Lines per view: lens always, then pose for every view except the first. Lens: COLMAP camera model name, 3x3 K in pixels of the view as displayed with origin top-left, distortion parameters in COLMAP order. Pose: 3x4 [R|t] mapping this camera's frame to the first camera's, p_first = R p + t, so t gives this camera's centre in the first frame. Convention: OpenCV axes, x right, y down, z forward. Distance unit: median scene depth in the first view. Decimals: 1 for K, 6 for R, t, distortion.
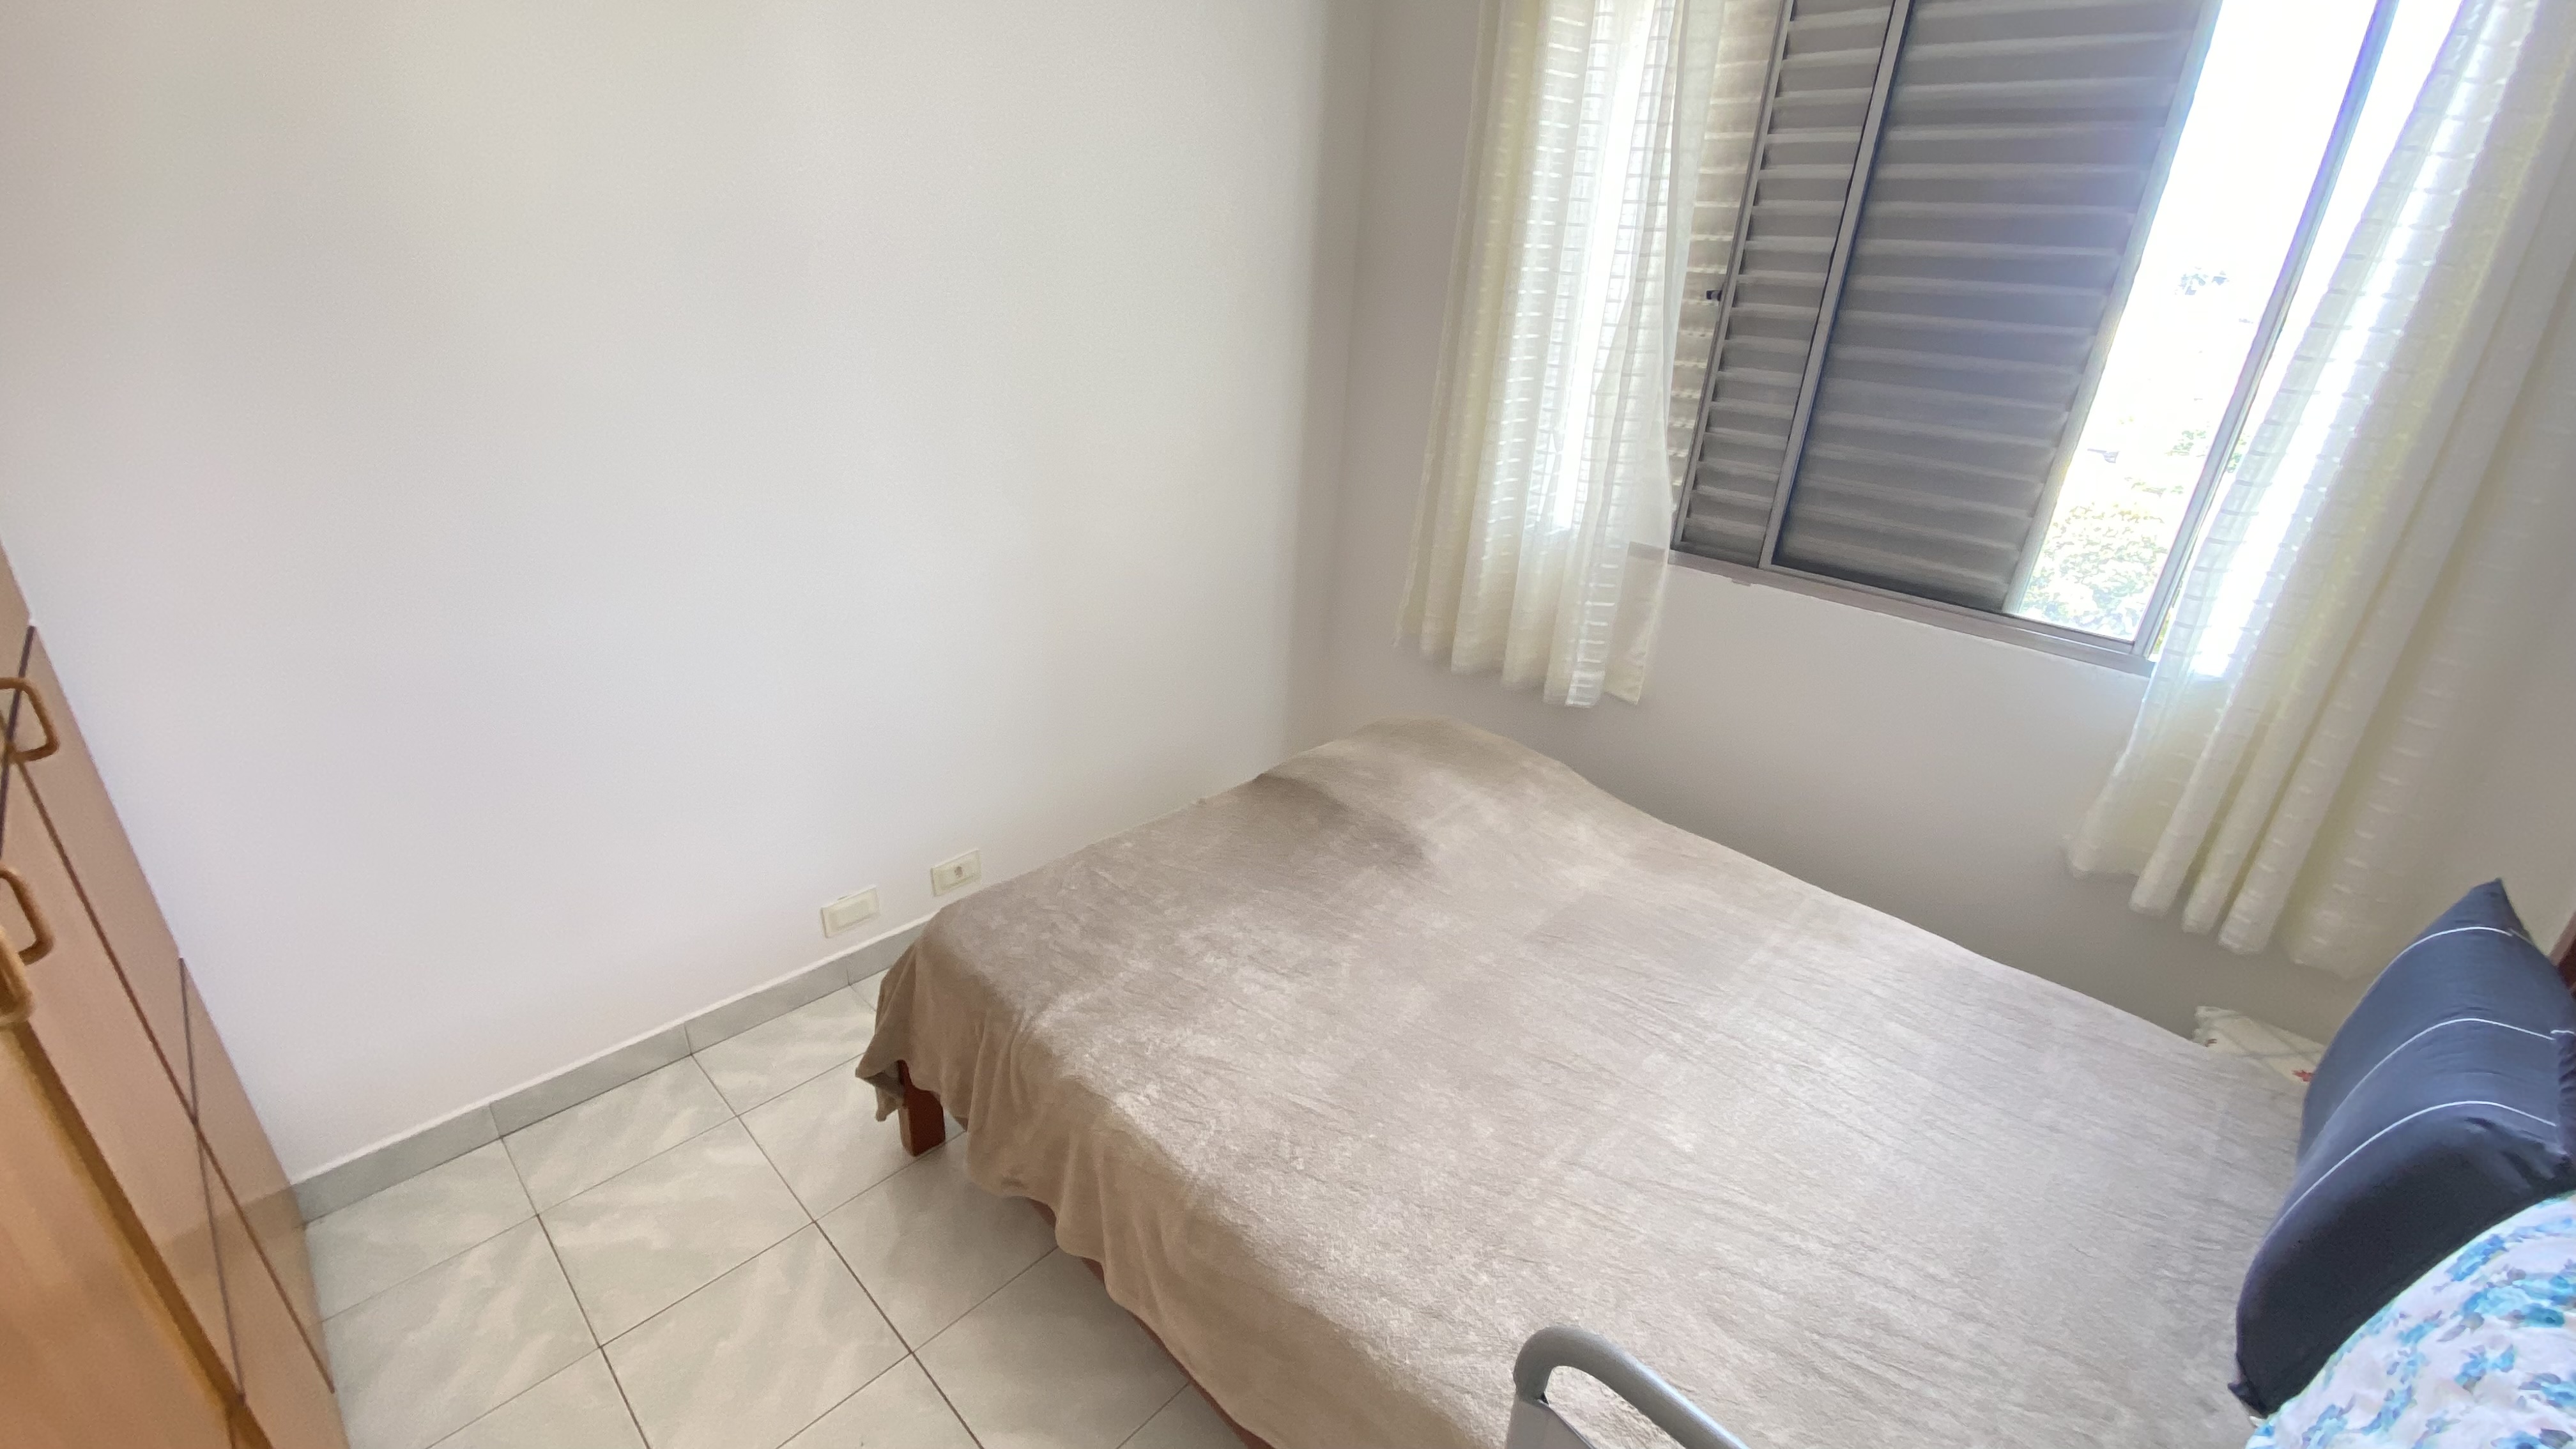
lens RADIAL K [[1060.6, 0, 1274.0], [0, 1060.6, 729.3], [0, 0, 1]] dist [0.023278, -0.017827]
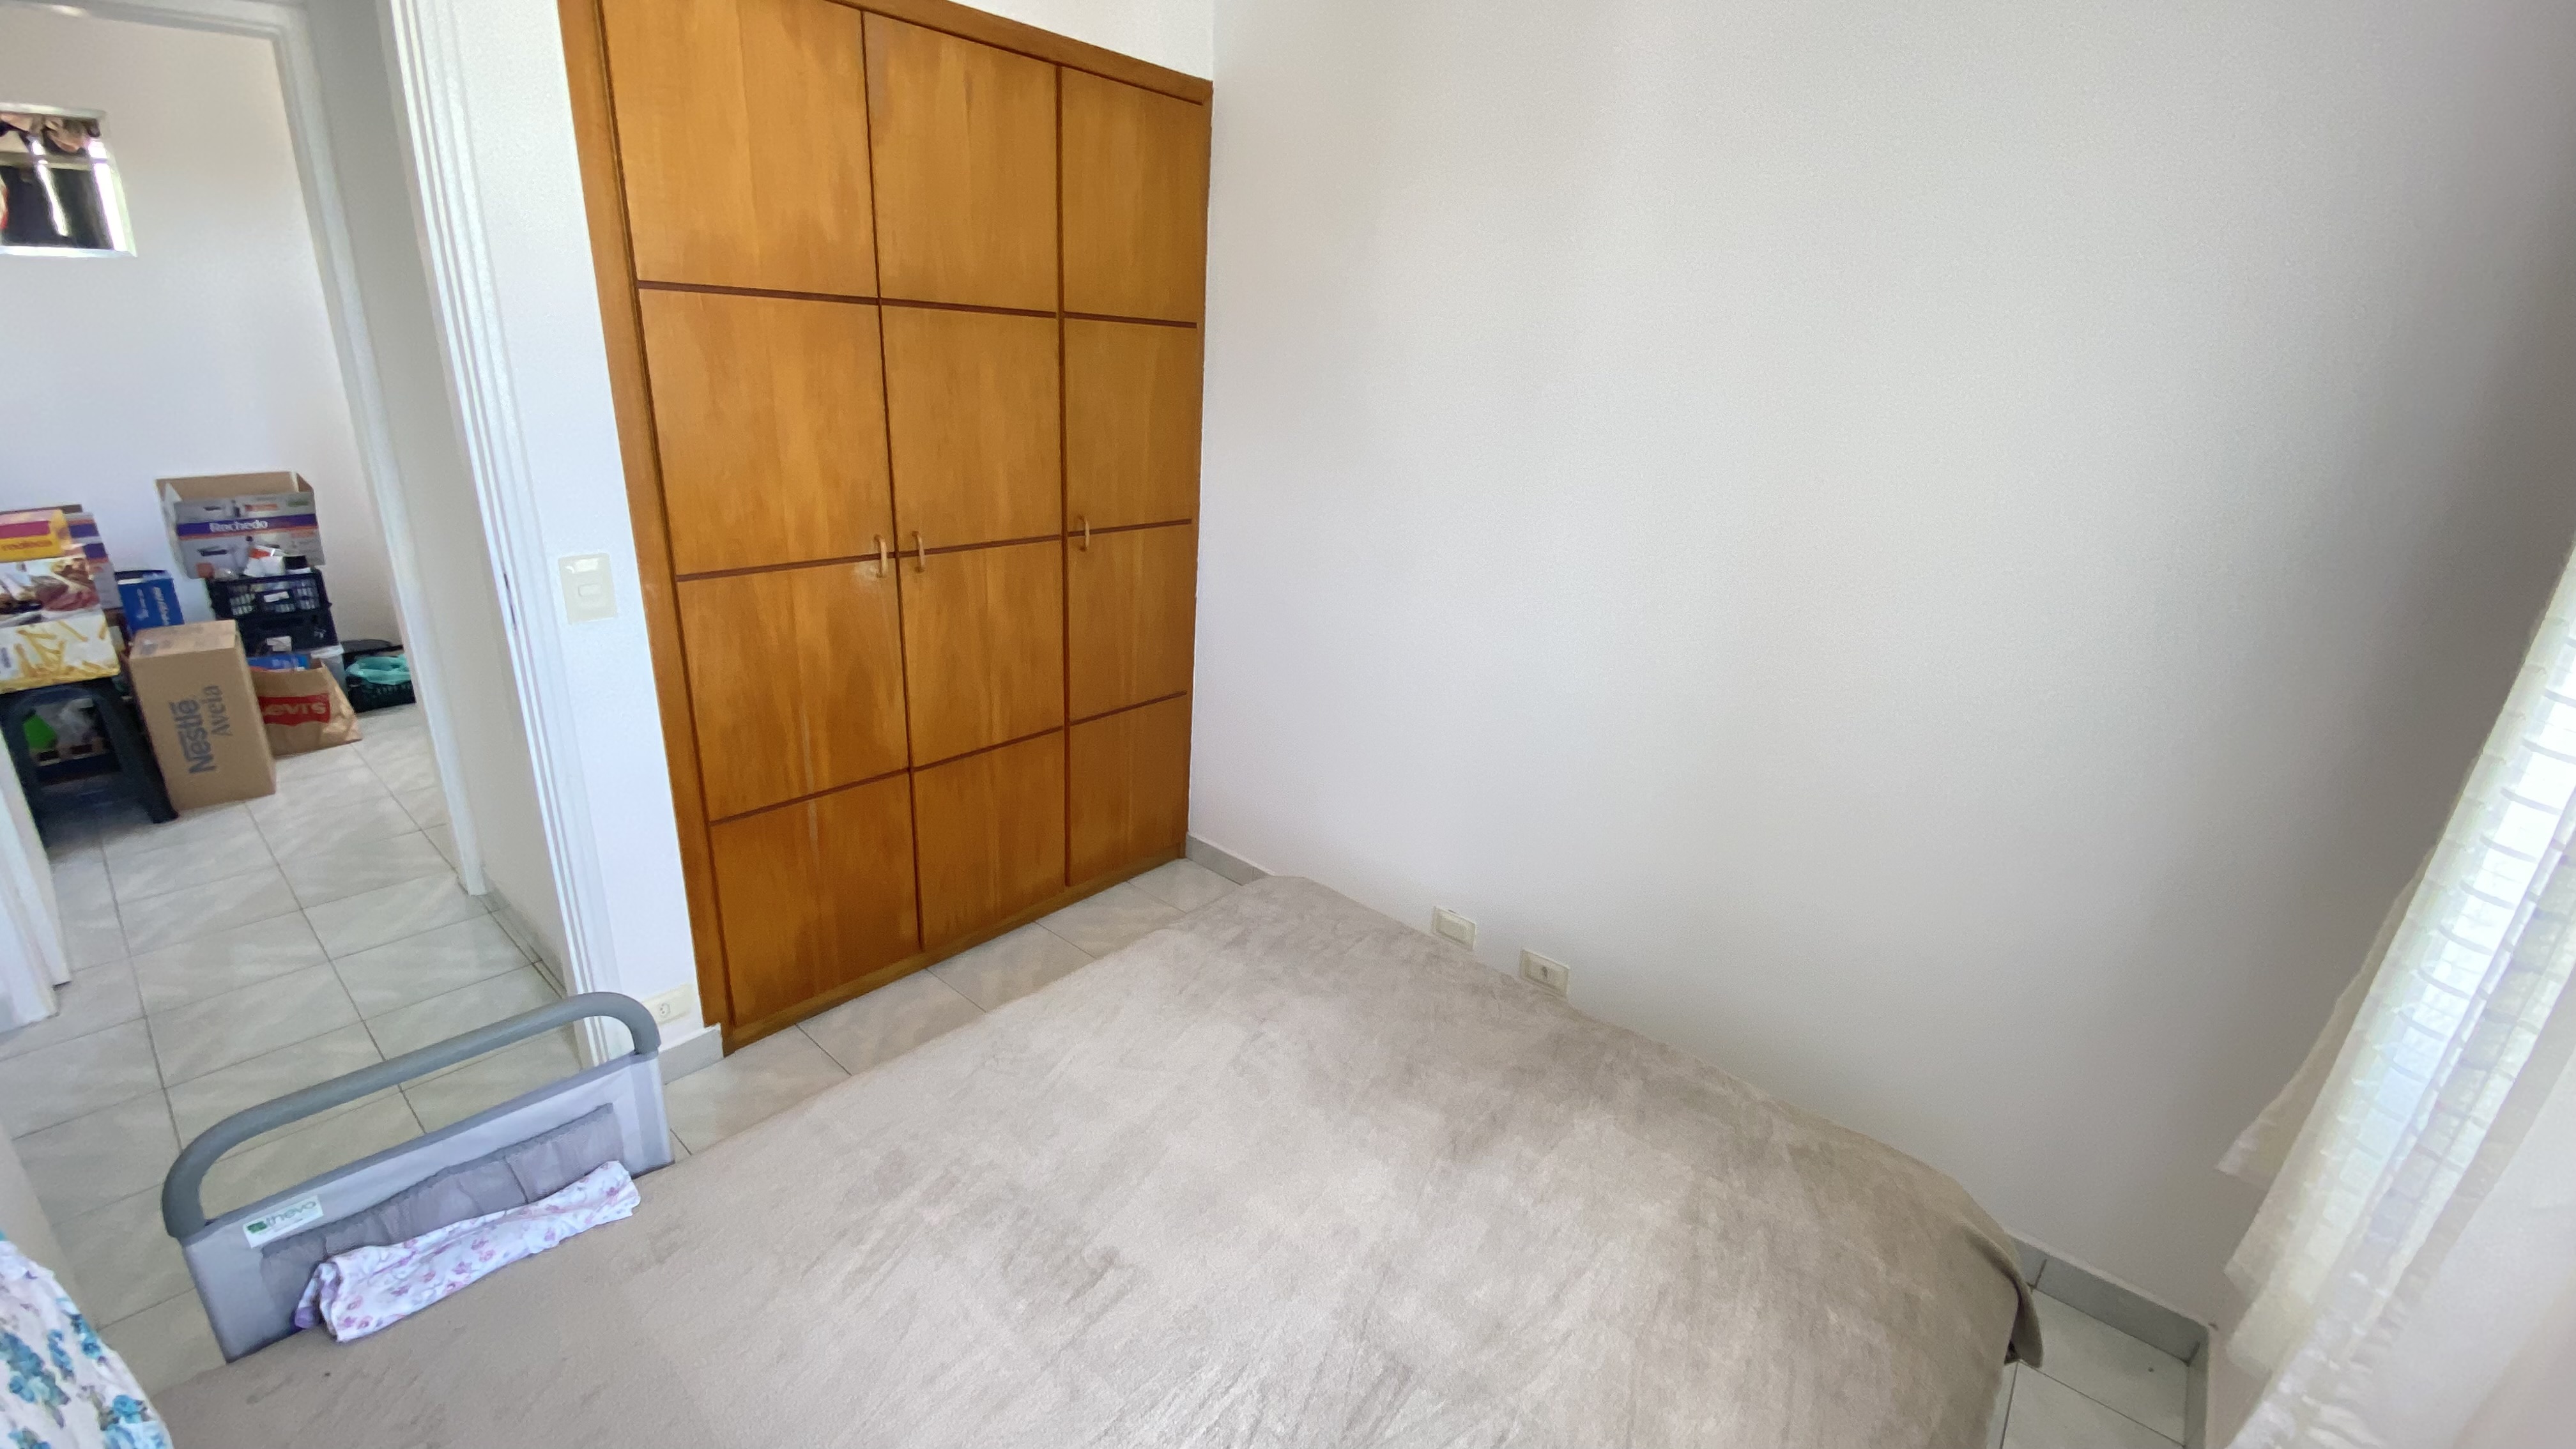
lens RADIAL K [[1044.1, 0, 1276.9], [0, 1044.1, 728.6], [0, 0, 1]] dist [0.048442, -0.034401]
pose [[0.057057, 0.308746, -0.949432, 0.828771], [-0.470865, 0.846892, 0.247104, -0.278098], [0.880358, 0.432955, 0.193699, 0.707642]]
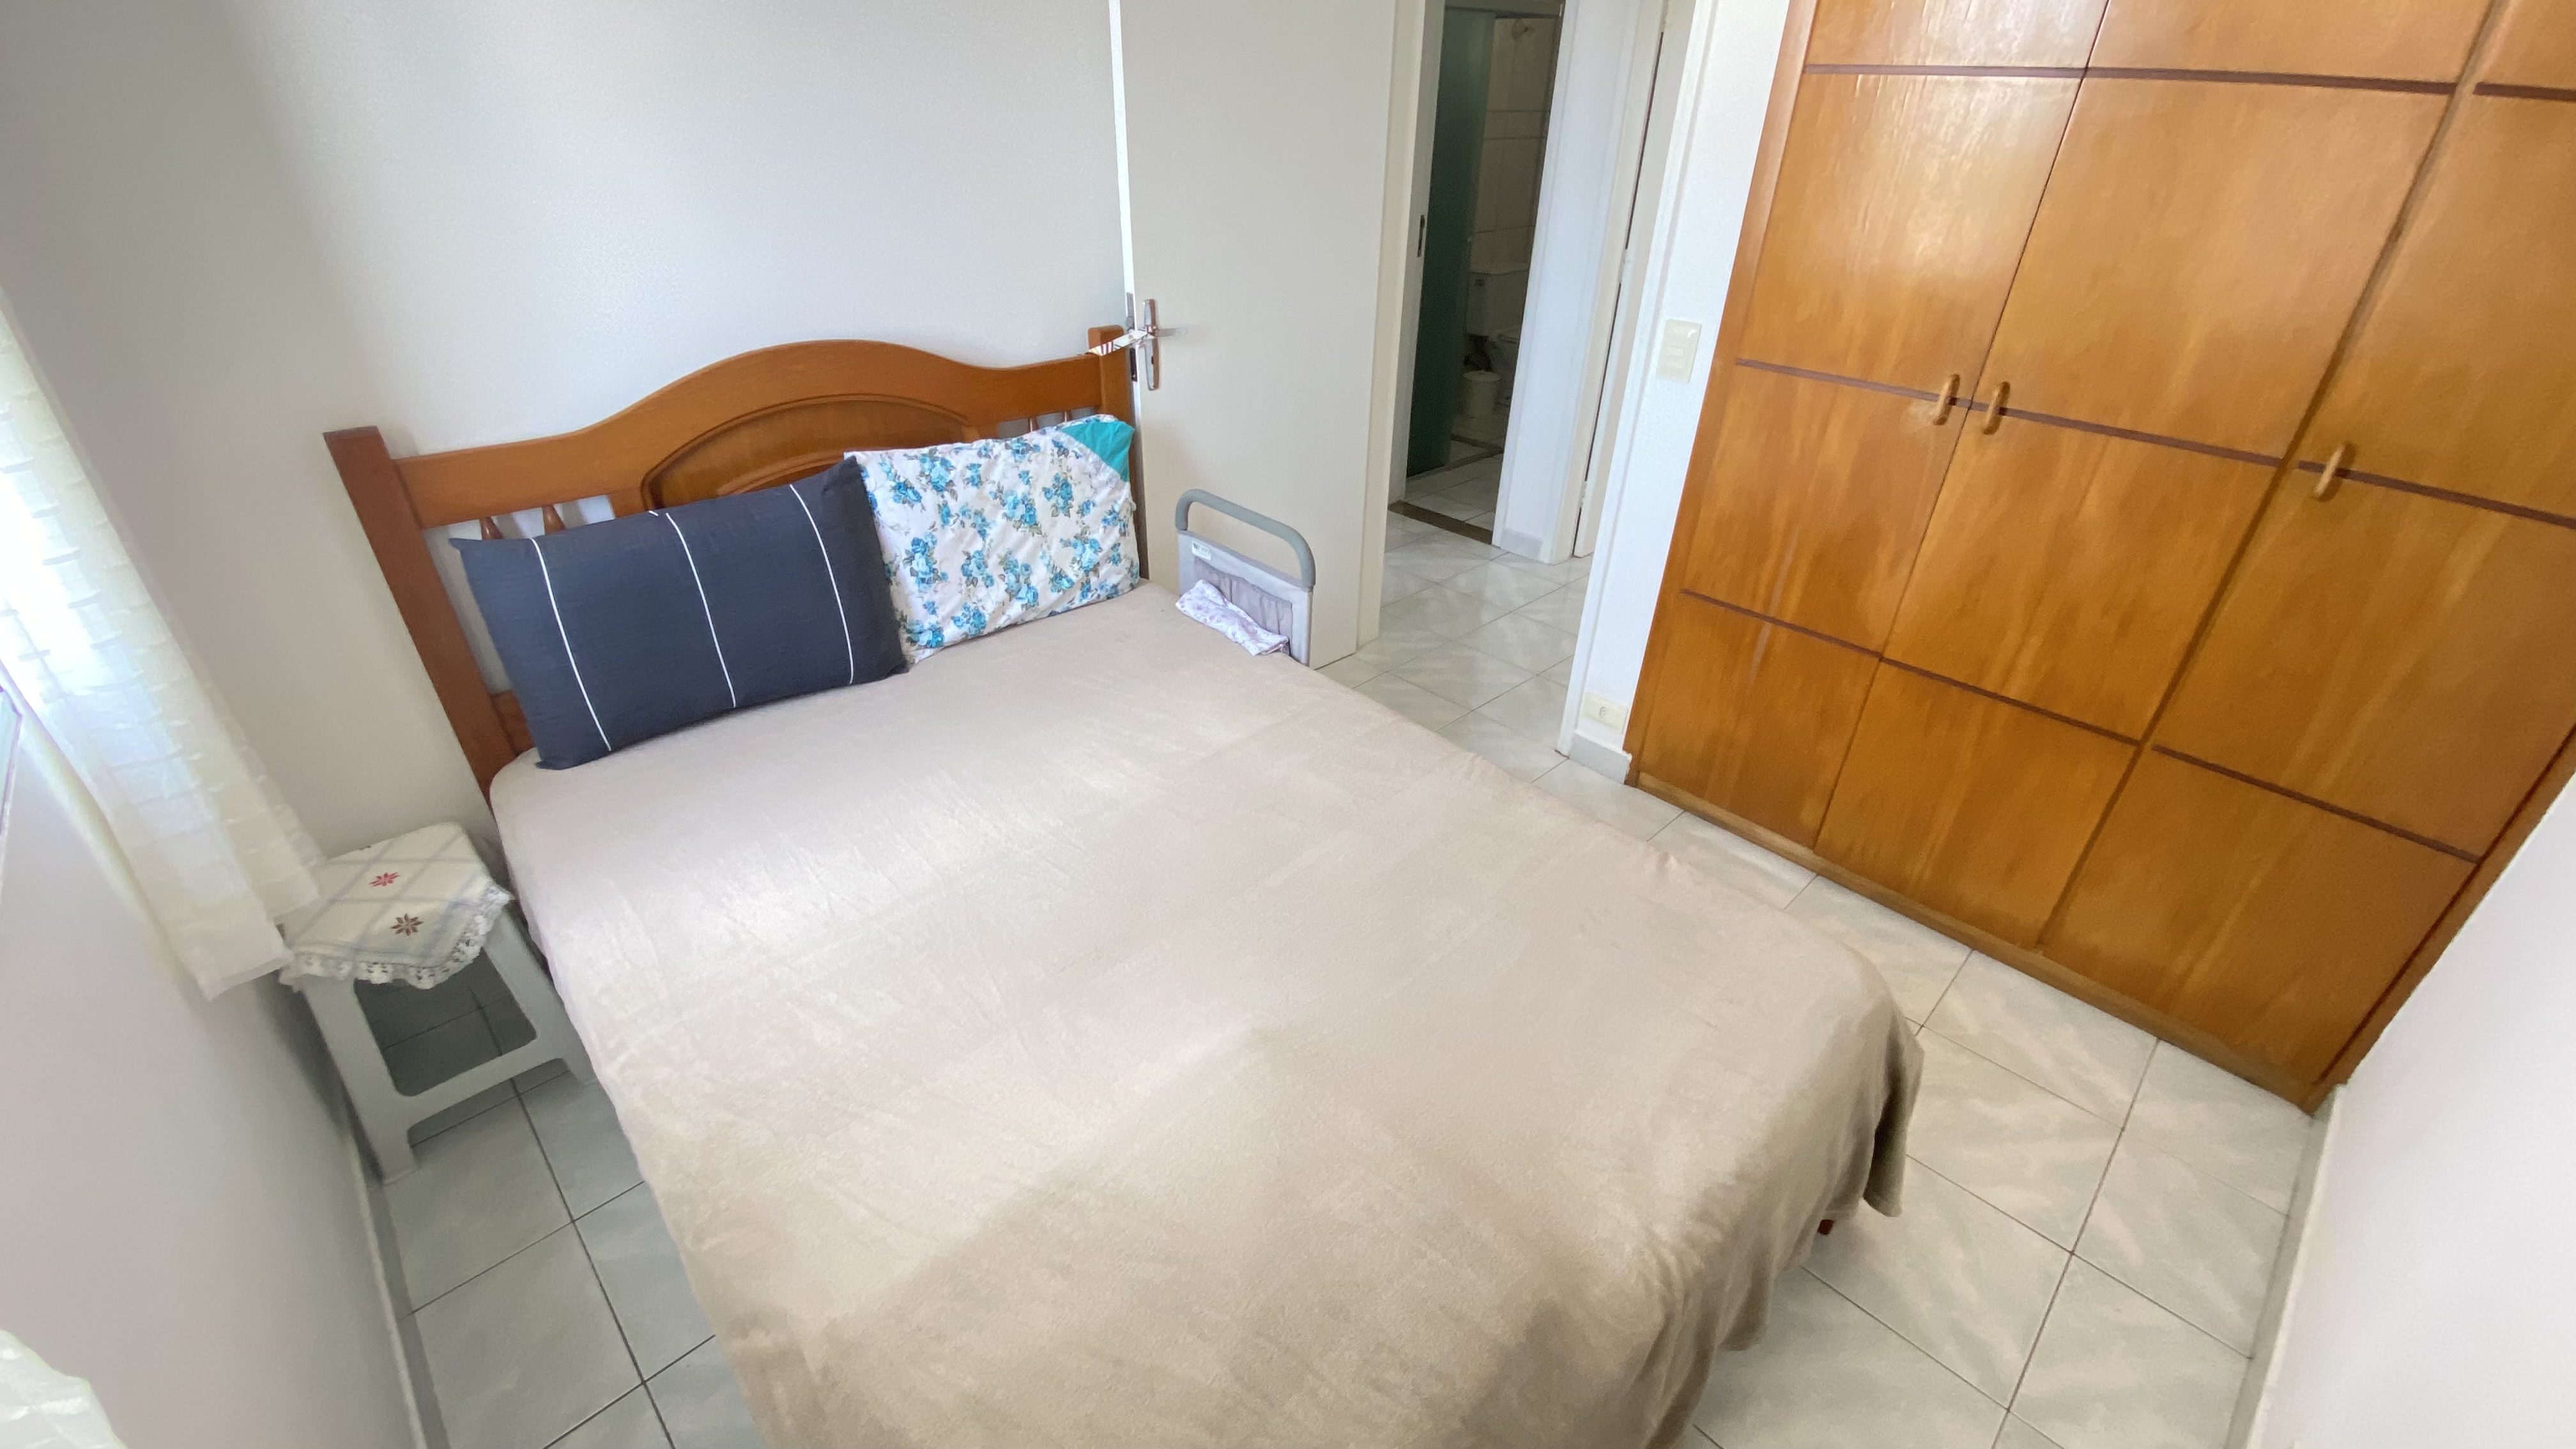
lens RADIAL K [[1044.1, 0, 1276.9], [0, 1044.1, 728.6], [0, 0, 1]] dist [0.048442, -0.034401]
pose [[-0.996751, -0.080519, 0.001999, 0.153642], [-0.042924, 0.552039, 0.832713, -0.609569], [-0.068153, 0.829922, -0.553702, 1.387259]]
